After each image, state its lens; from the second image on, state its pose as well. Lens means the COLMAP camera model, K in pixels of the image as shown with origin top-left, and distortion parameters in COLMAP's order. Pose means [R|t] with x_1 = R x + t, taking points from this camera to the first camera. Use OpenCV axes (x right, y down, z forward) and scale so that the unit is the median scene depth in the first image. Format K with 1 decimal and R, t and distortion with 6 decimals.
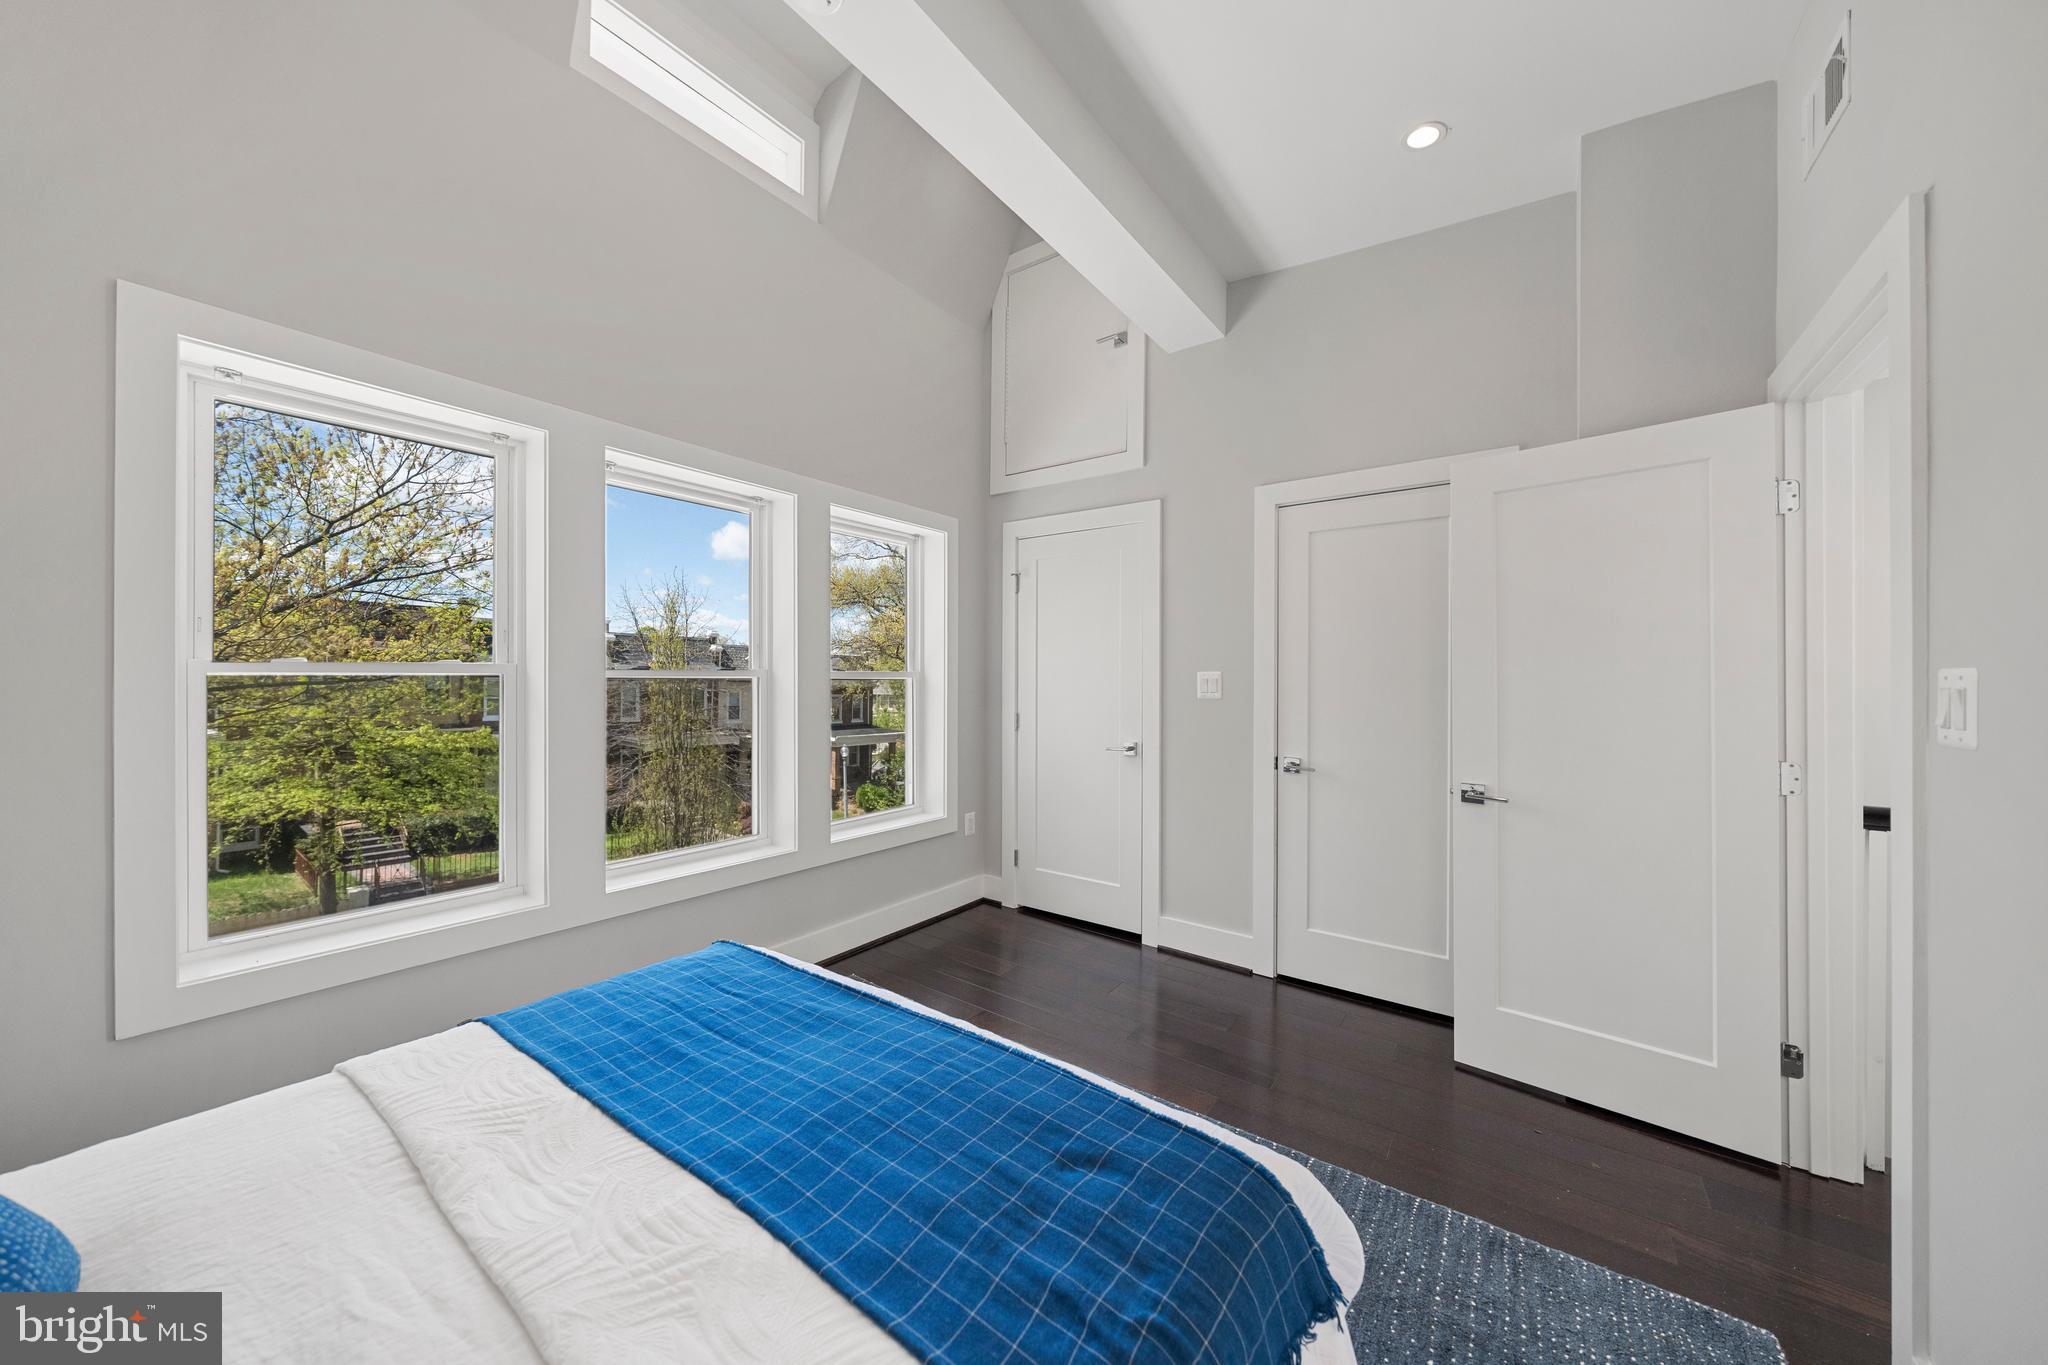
lens RADIAL K [[697.7, 0, 1023.3], [0, 697.7, 674.7], [0, 0, 1]] dist [0.000606, 0.000047]
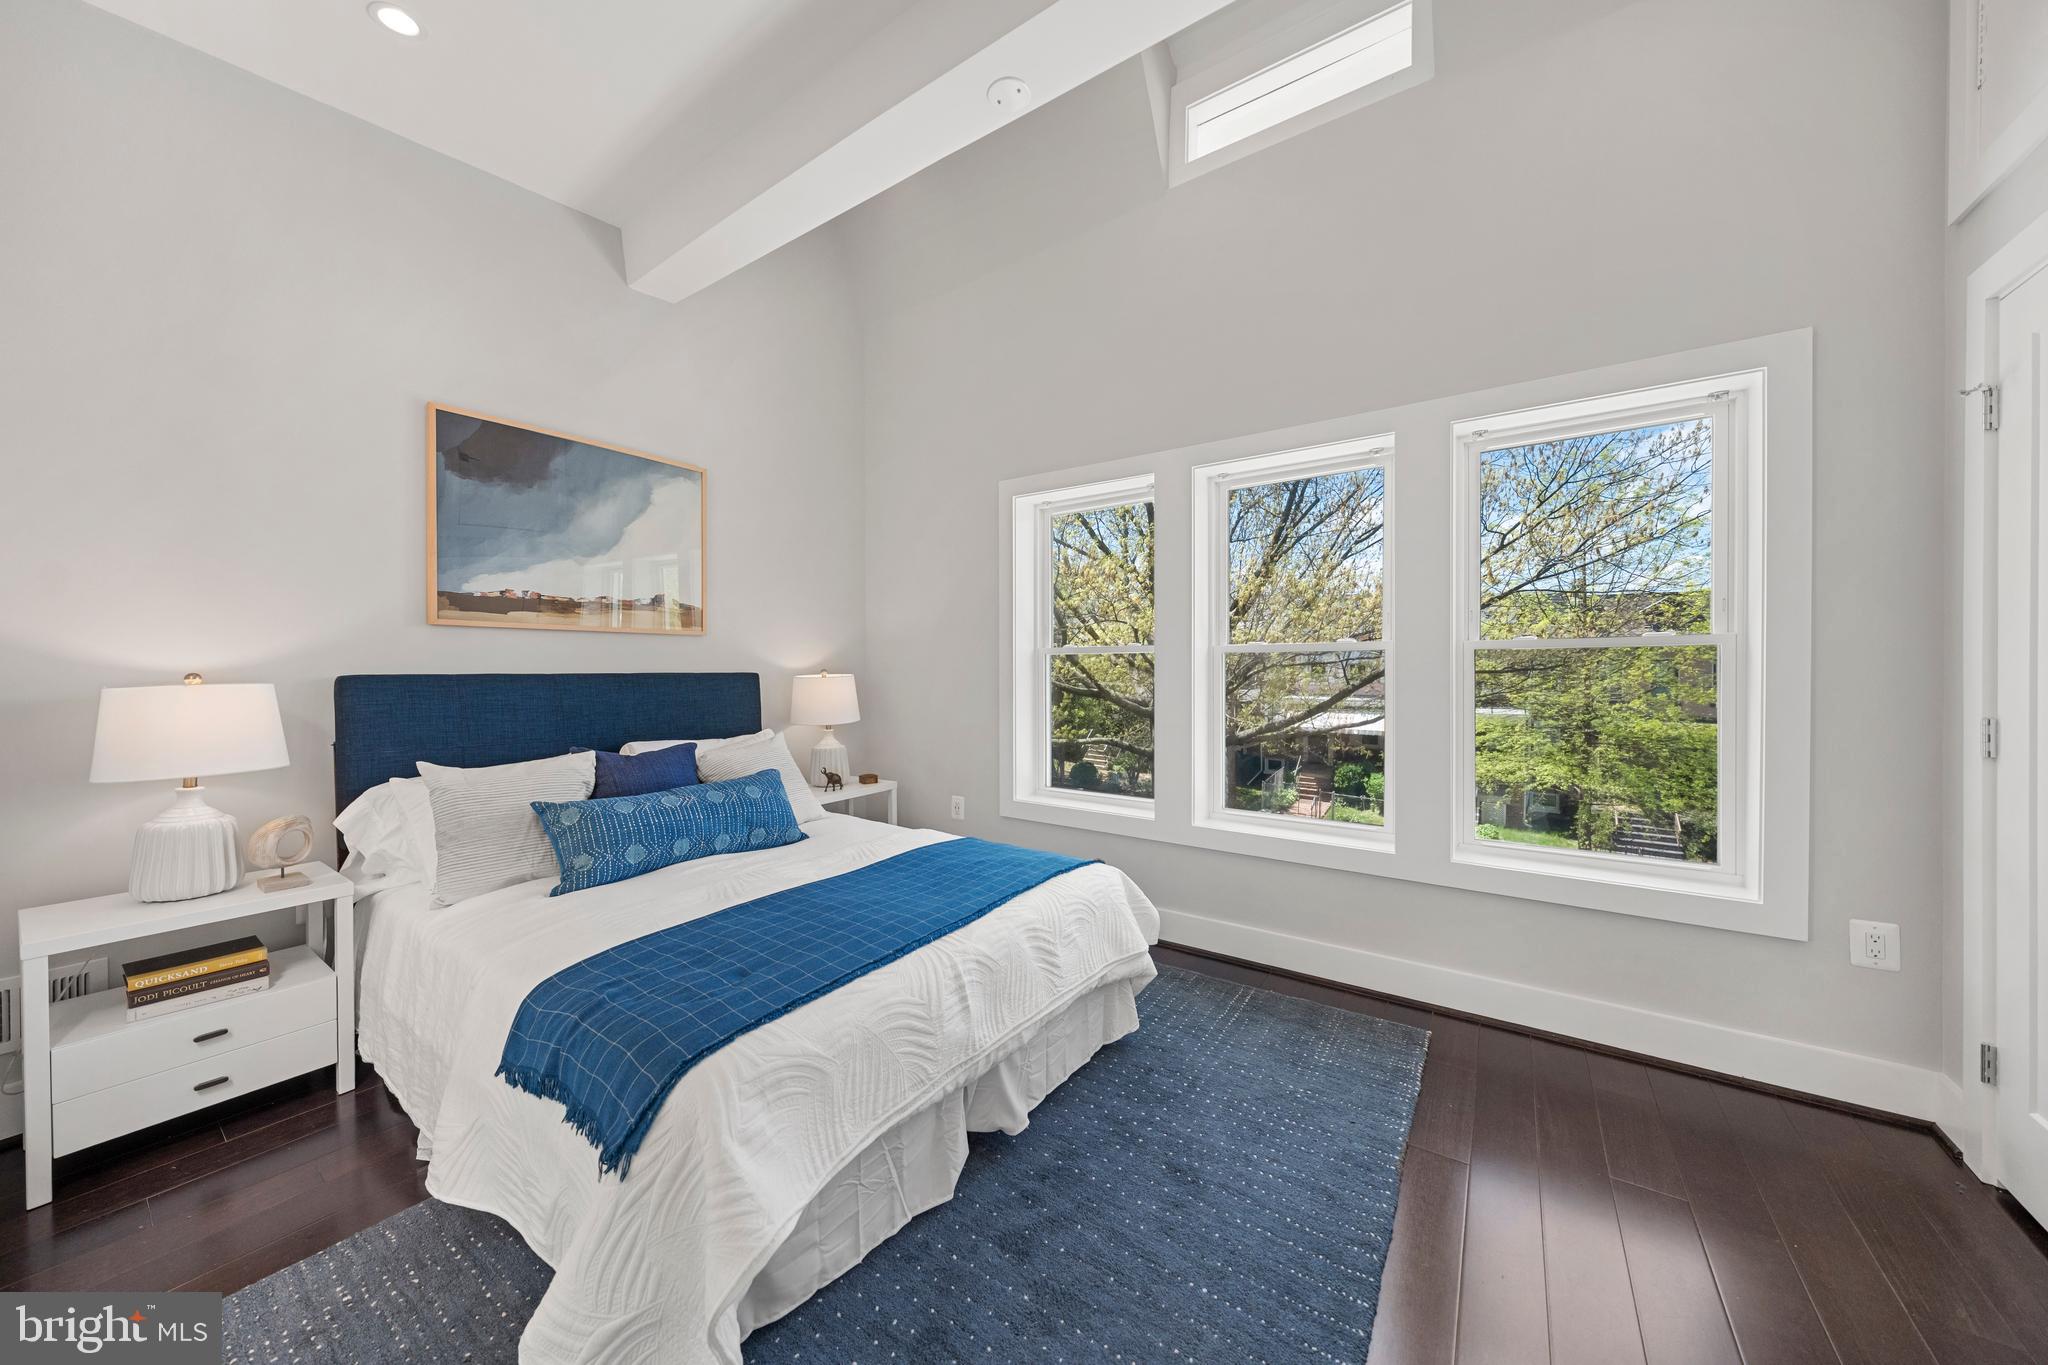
lens RADIAL K [[706.3, 0, 1028.4], [0, 706.3, 678.0], [0, 0, 1]] dist [-0.007620, 0.001726]
pose [[0.020774, 0.004177, -0.999775, 0.400225], [0.002098, 0.999989, 0.004221, 0.026756], [0.999782, -0.002186, 0.020765, 0.415734]]
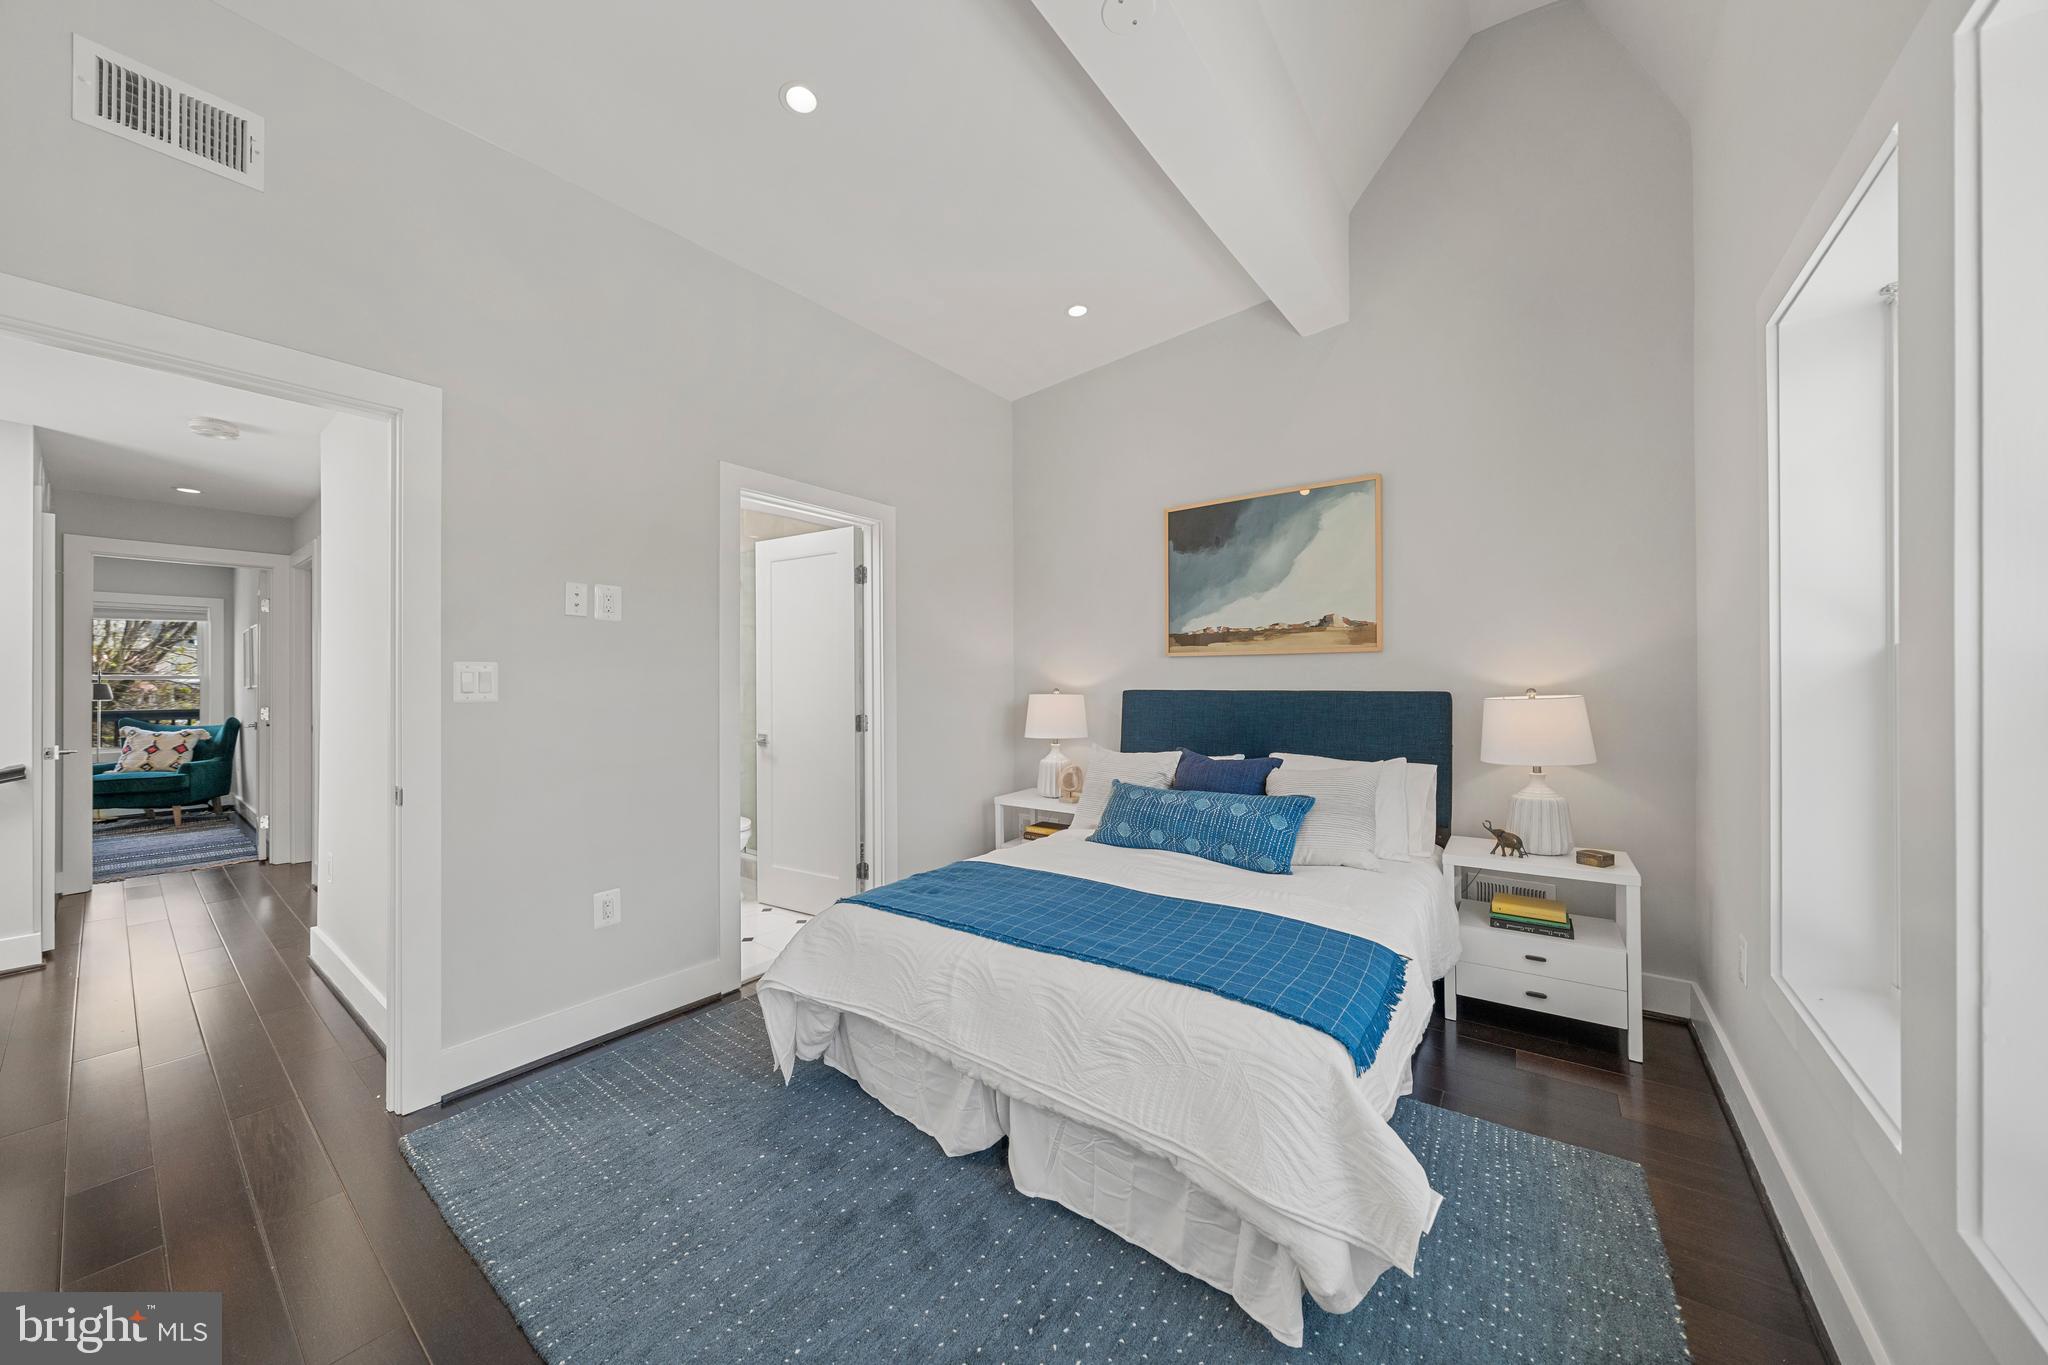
lens RADIAL K [[699.2, 0, 1007.3], [0, 699.2, 683.4], [0, 0, 1]] dist [-0.008455, 0.000074]
pose [[-0.999629, -0.008225, 0.025966, -0.069558], [-0.008211, 0.999966, 0.000619, 0.016625], [-0.025970, 0.000405, -0.999663, 0.850389]]
